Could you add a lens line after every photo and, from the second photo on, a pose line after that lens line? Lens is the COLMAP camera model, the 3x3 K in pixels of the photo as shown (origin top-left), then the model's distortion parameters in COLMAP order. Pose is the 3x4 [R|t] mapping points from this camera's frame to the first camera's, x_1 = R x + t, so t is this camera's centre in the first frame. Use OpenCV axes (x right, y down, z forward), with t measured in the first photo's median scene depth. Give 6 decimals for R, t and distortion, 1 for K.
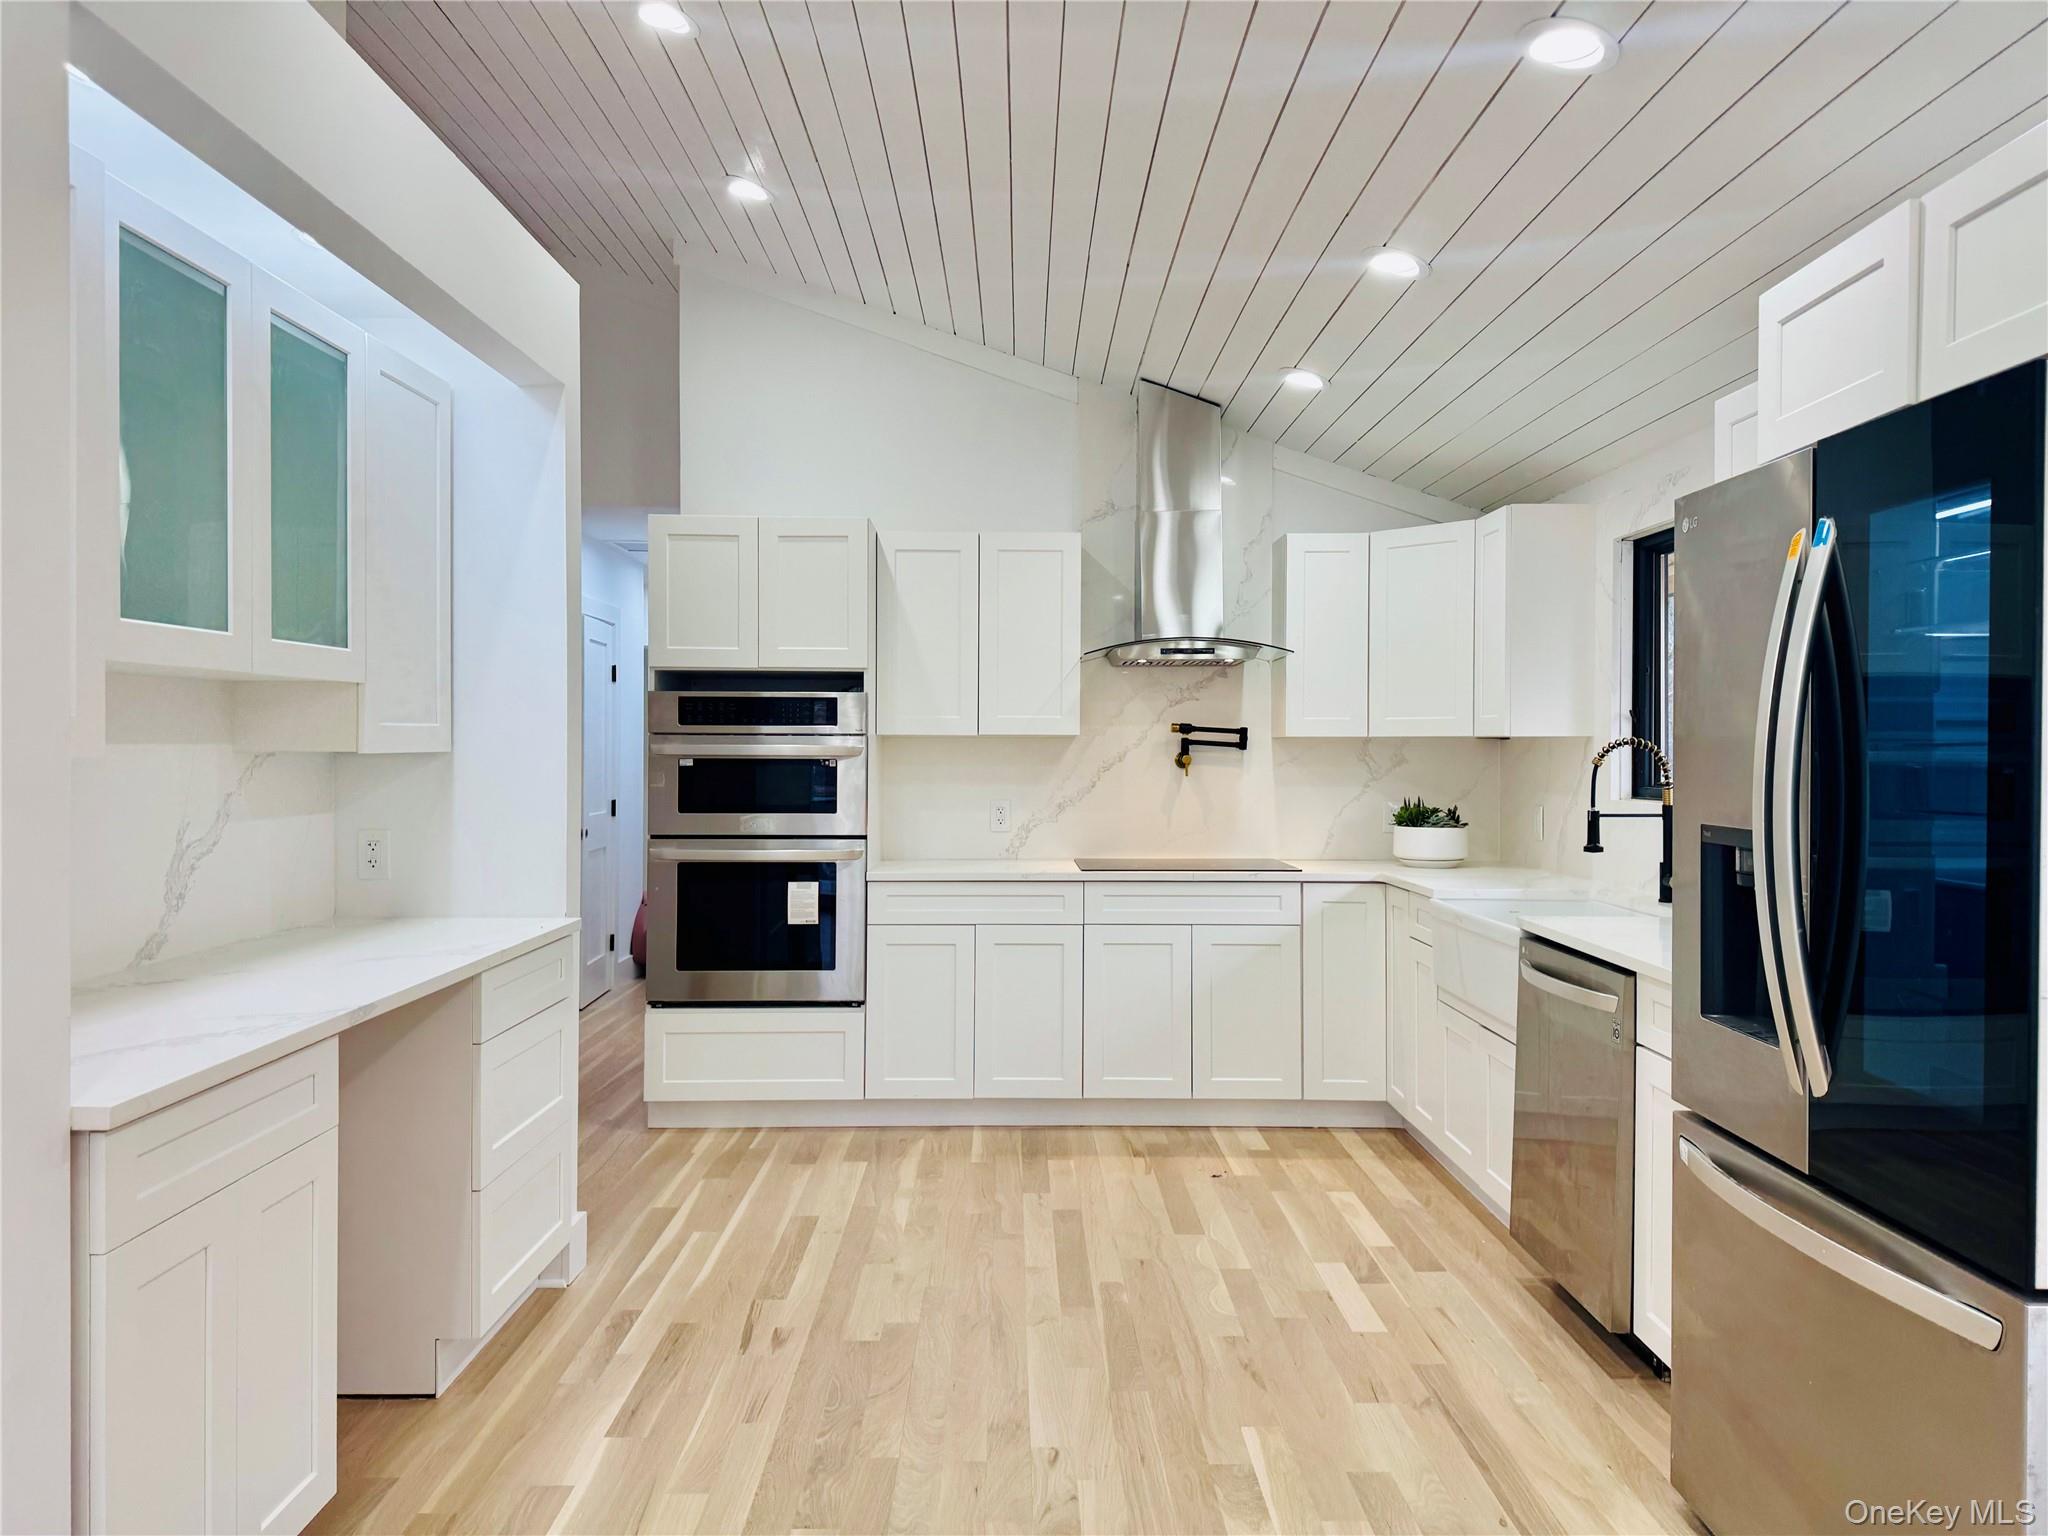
lens RADIAL K [[1434.2, 0, 1031.4], [0, 1434.2, 754.7], [0, 0, 1]] dist [-0.005095, -0.025873]
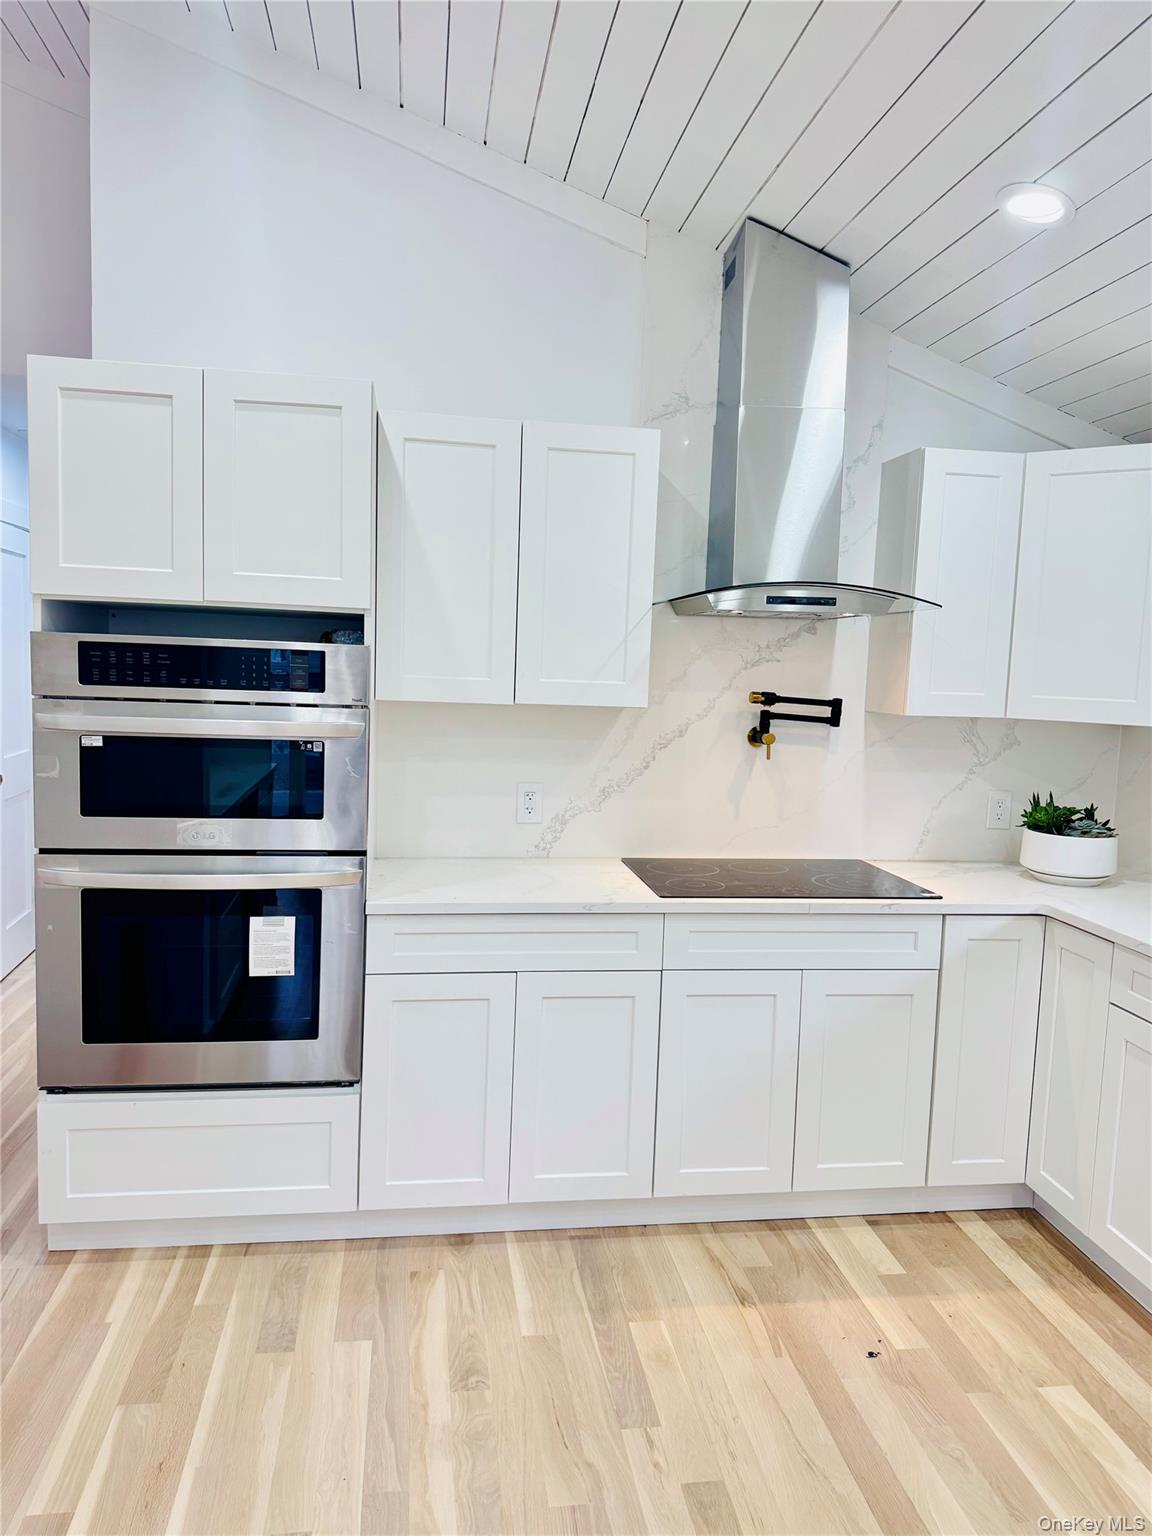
lens RADIAL K [[1075.6, 0, 573.4], [0, 1075.6, 783.8], [0, 0, 1]] dist [-0.005095, -0.025873]
pose [[0.991155, 0.017603, 0.131538, -0.083901], [-0.032413, 0.993257, 0.111308, -0.037560], [-0.128692, -0.114587, 0.985042, 0.474791]]
